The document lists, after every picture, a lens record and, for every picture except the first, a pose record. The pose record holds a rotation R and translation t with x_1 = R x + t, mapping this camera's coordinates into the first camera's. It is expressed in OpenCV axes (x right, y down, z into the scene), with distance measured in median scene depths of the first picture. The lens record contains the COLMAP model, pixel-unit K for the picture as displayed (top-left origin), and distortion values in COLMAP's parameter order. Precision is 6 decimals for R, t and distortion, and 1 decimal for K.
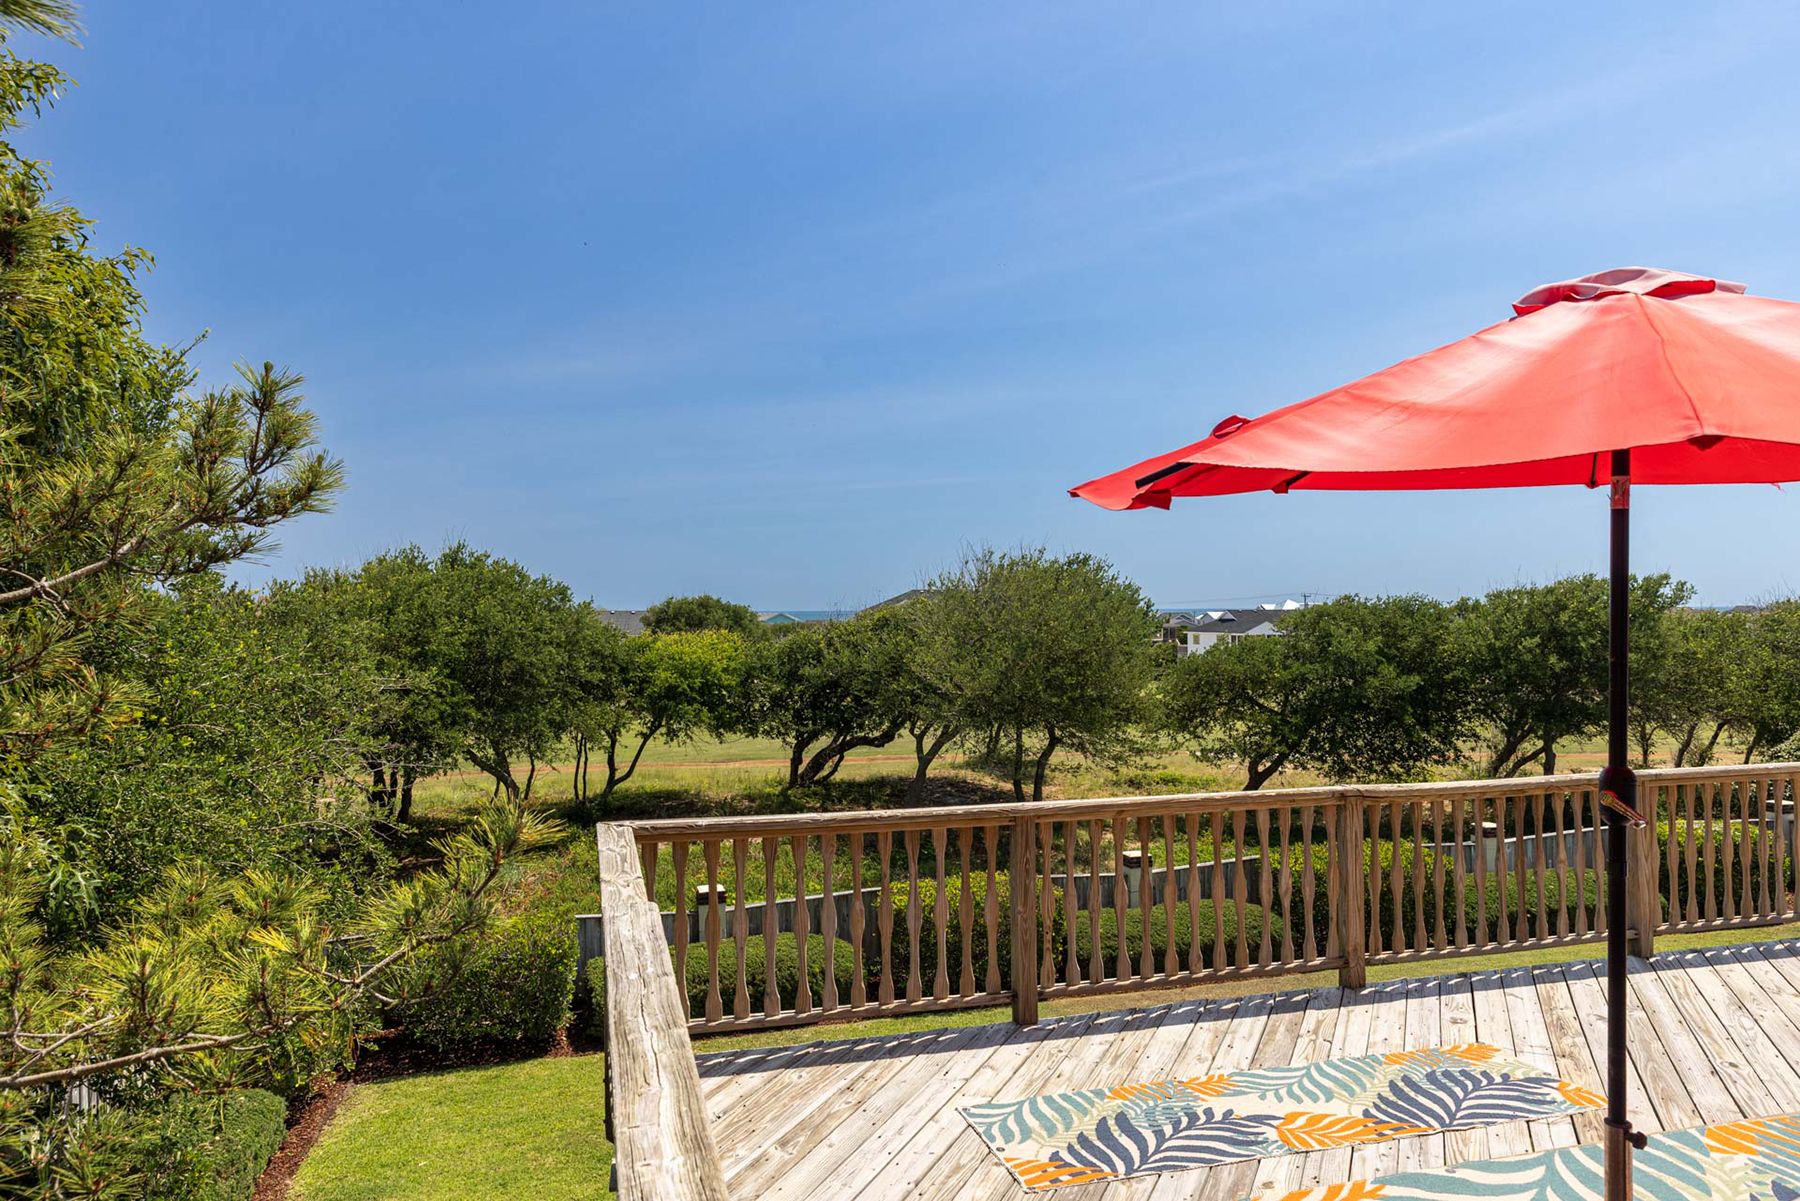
lens RADIAL K [[1198.9, 0, 909.4], [0, 1198.9, 612.1], [0, 0, 1]] dist [0.019975, -0.015244]
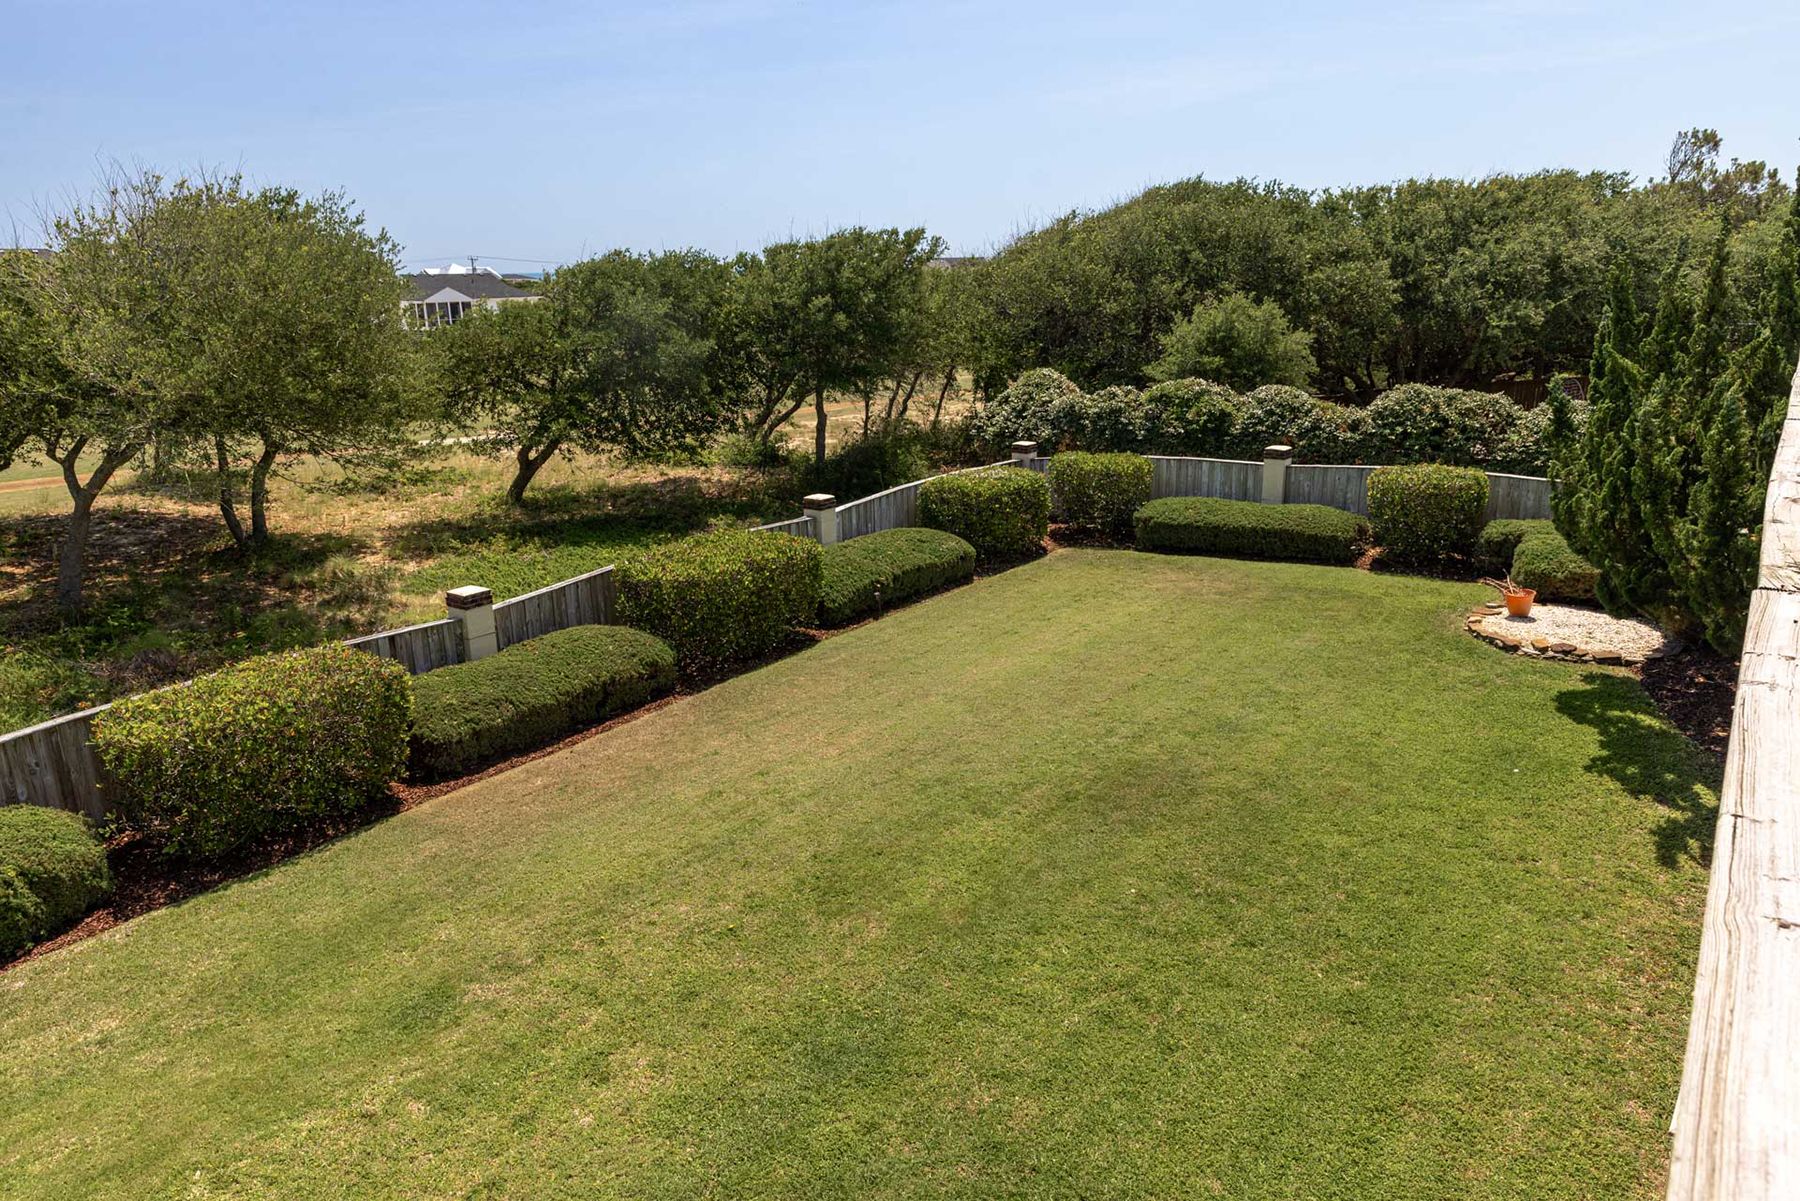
lens RADIAL K [[1198.9, 0, 901.0], [0, 1198.9, 596.8], [0, 0, 1]] dist [0.019975, -0.015244]
pose [[0.792428, -0.167139, 0.586620, -0.029739], [0.010609, 0.965357, 0.260717, 0.003933], [-0.609873, -0.200376, 0.766749, 0.149488]]
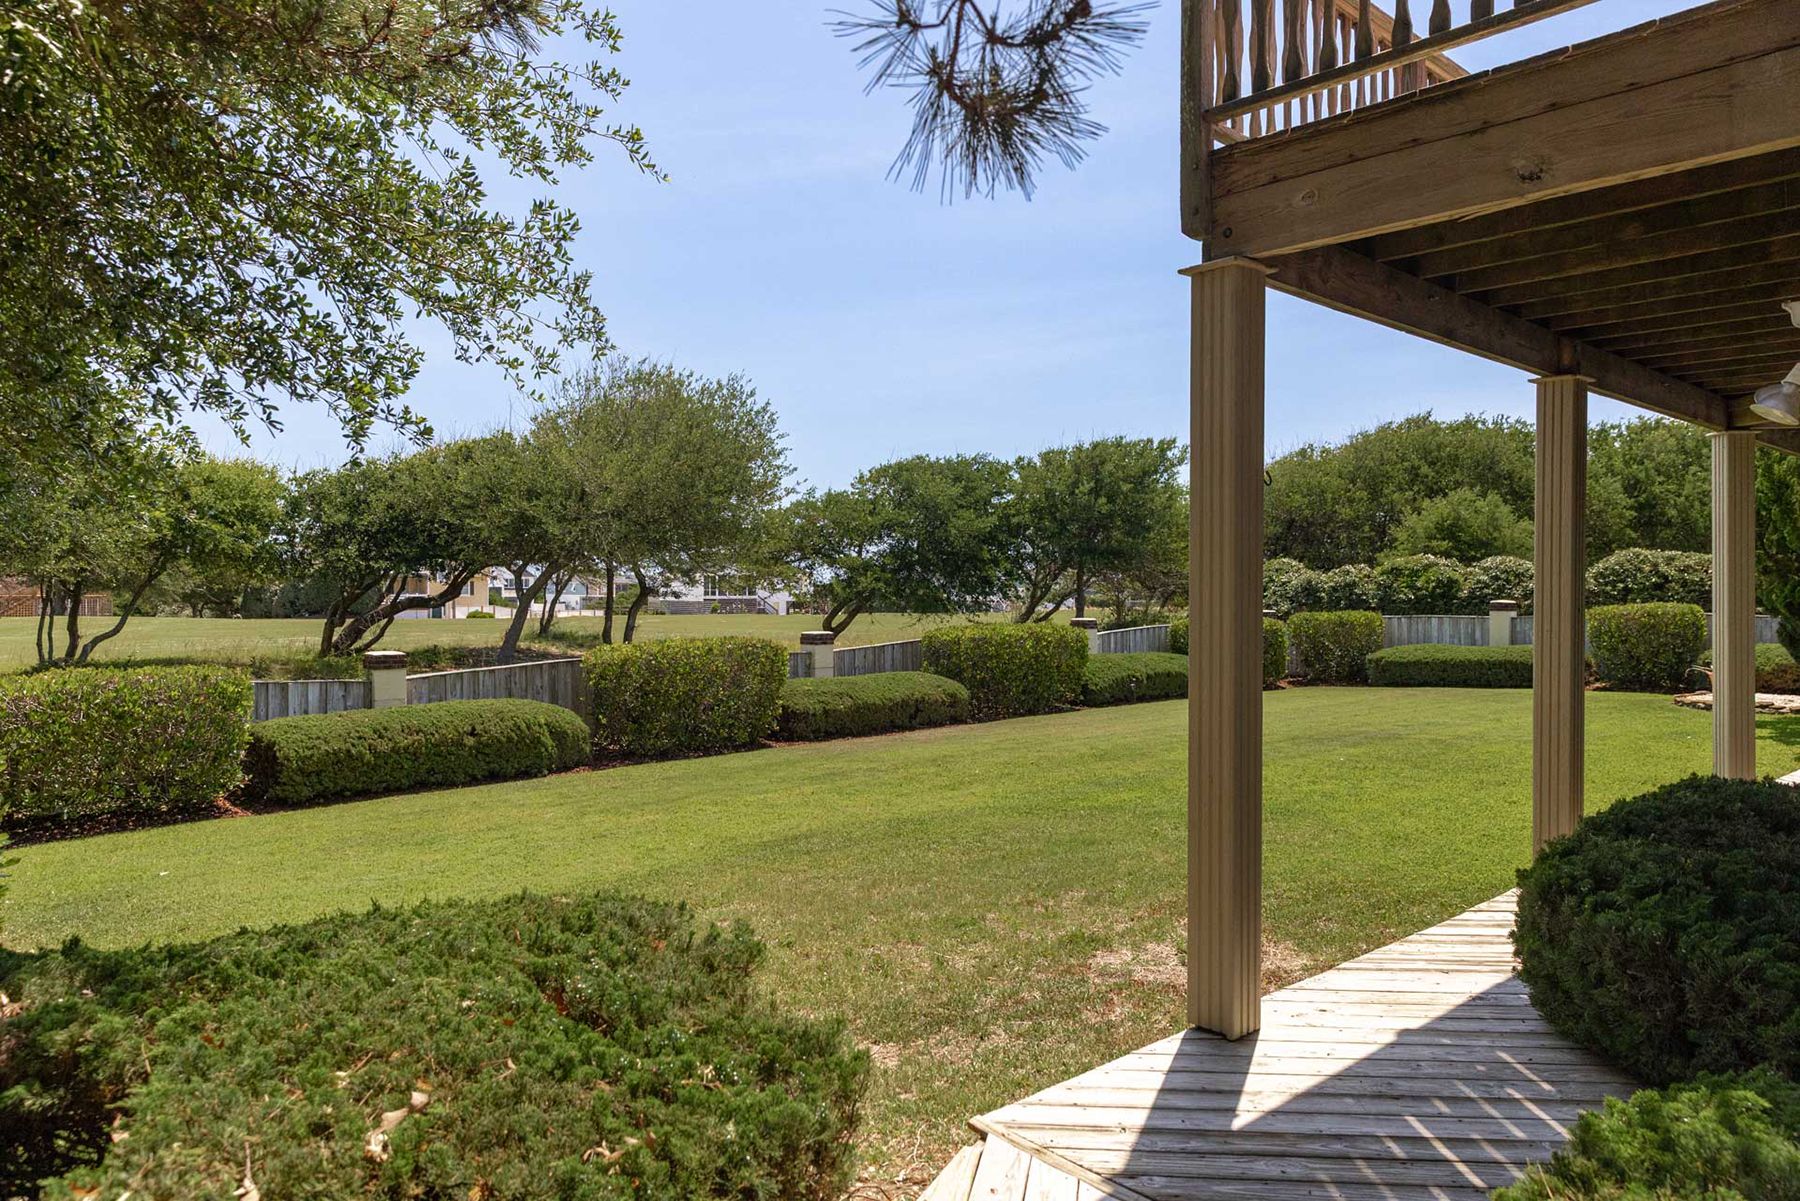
lens RADIAL K [[1198.9, 0, 902.9], [0, 1198.9, 585.2], [0, 0, 1]] dist [0.019975, -0.015244]
pose [[0.897187, 0.009807, 0.441542, -0.124750], [-0.011087, 0.999938, 0.000318, 0.103428], [-0.441512, -0.005181, 0.897240, 0.038612]]
